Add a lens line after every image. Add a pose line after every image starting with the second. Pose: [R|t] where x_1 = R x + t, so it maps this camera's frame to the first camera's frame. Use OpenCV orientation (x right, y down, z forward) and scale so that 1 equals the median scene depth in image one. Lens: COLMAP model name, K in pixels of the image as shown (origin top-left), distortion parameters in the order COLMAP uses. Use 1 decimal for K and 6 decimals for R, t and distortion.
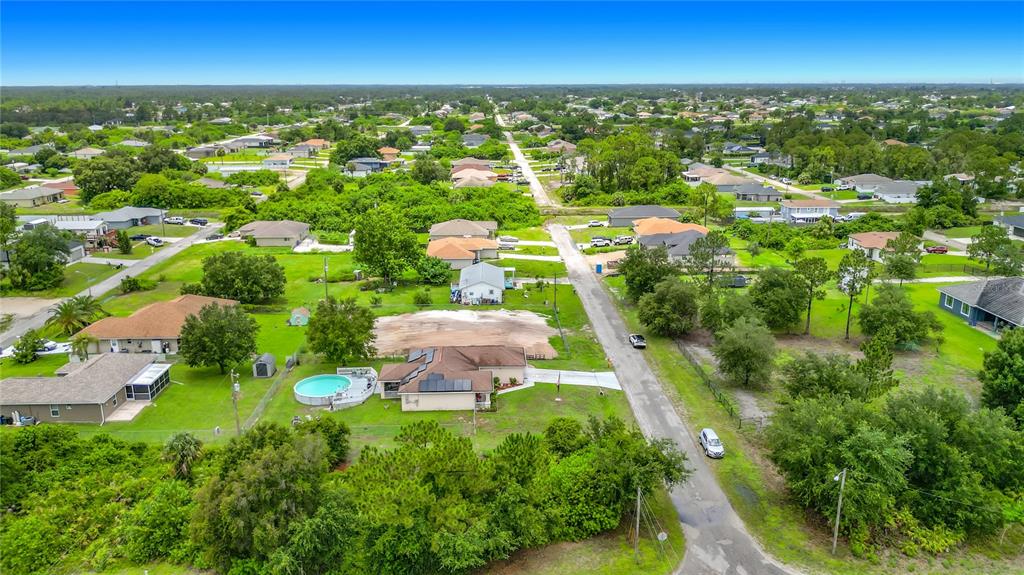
lens RADIAL K [[739.7, 0, 506.9], [0, 739.7, 288.1], [0, 0, 1]] dist [0.053521, -0.093372]
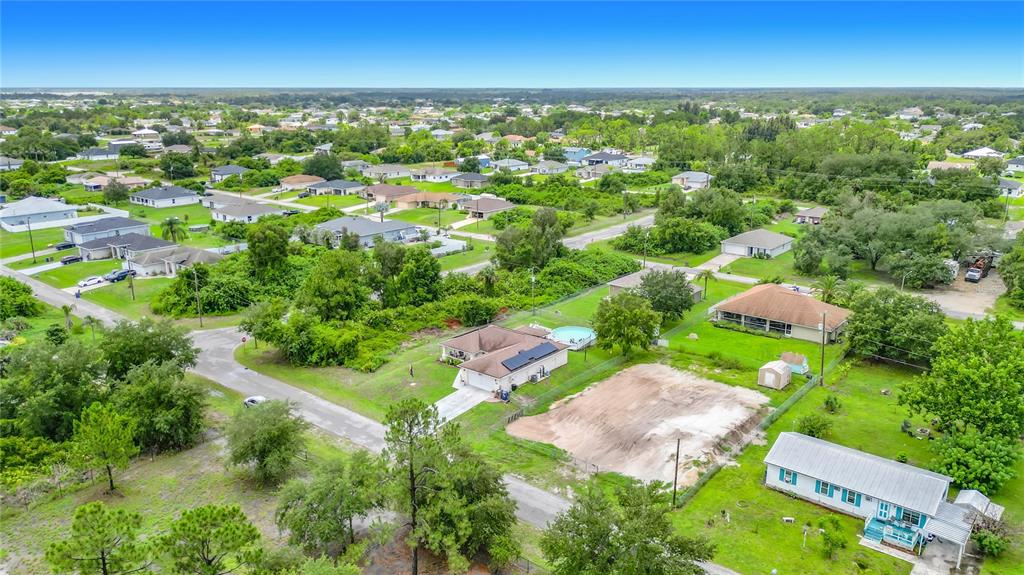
lens RADIAL K [[739.7, 0, 506.9], [0, 739.7, 288.1], [0, 0, 1]] dist [0.053521, -0.093372]
pose [[-0.663875, 0.197497, -0.721294, 0.490185], [-0.196365, 0.884621, 0.422950, -0.304464], [0.721603, 0.422423, -0.548496, 1.109296]]
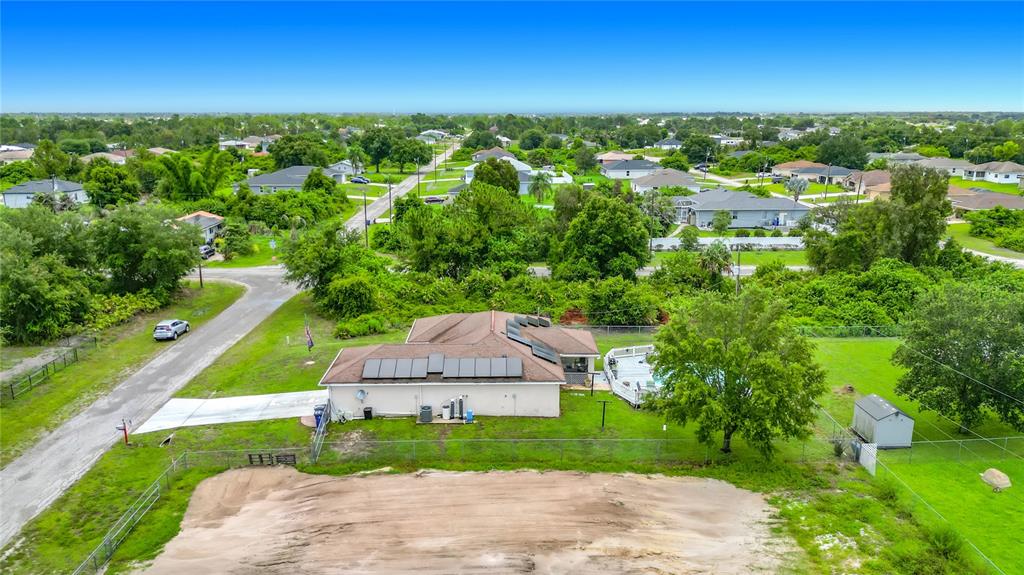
lens RADIAL K [[739.7, 0, 506.9], [0, 739.7, 288.1], [0, 0, 1]] dist [0.053521, -0.093372]
pose [[-0.999735, -0.002048, 0.022909, -0.079434], [0.009187, 0.877562, 0.479375, -0.147467], [-0.021086, 0.479459, -0.877311, 1.050243]]
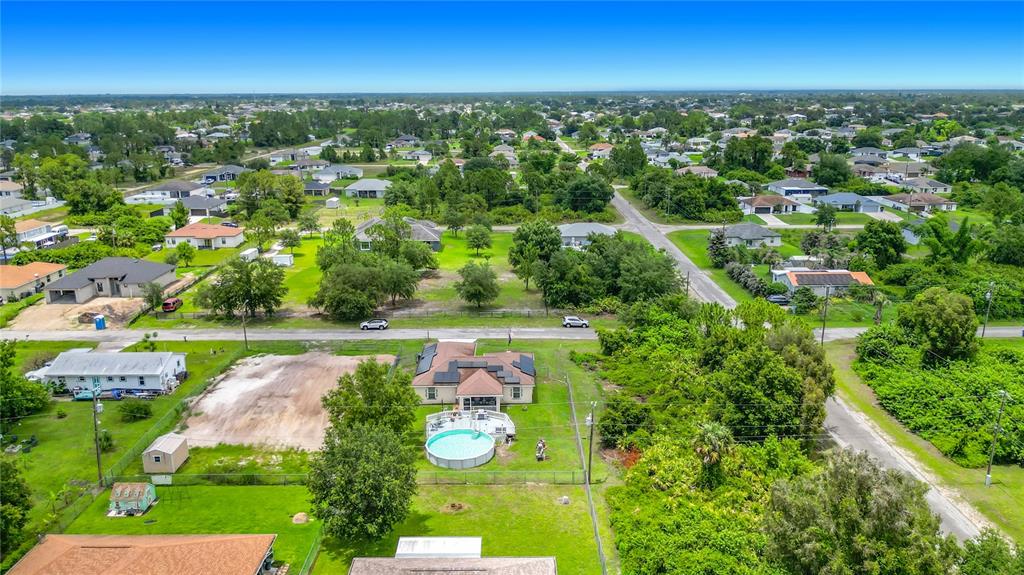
lens RADIAL K [[741.4, 0, 512.0], [0, 741.4, 287.5], [0, 0, 1]] dist [0.053518, -0.107882]
pose [[0.035127, -0.251312, 0.967269, -0.721094], [0.269930, 0.934279, 0.232938, -0.151401], [-0.962239, 0.252912, 0.100655, 0.581881]]
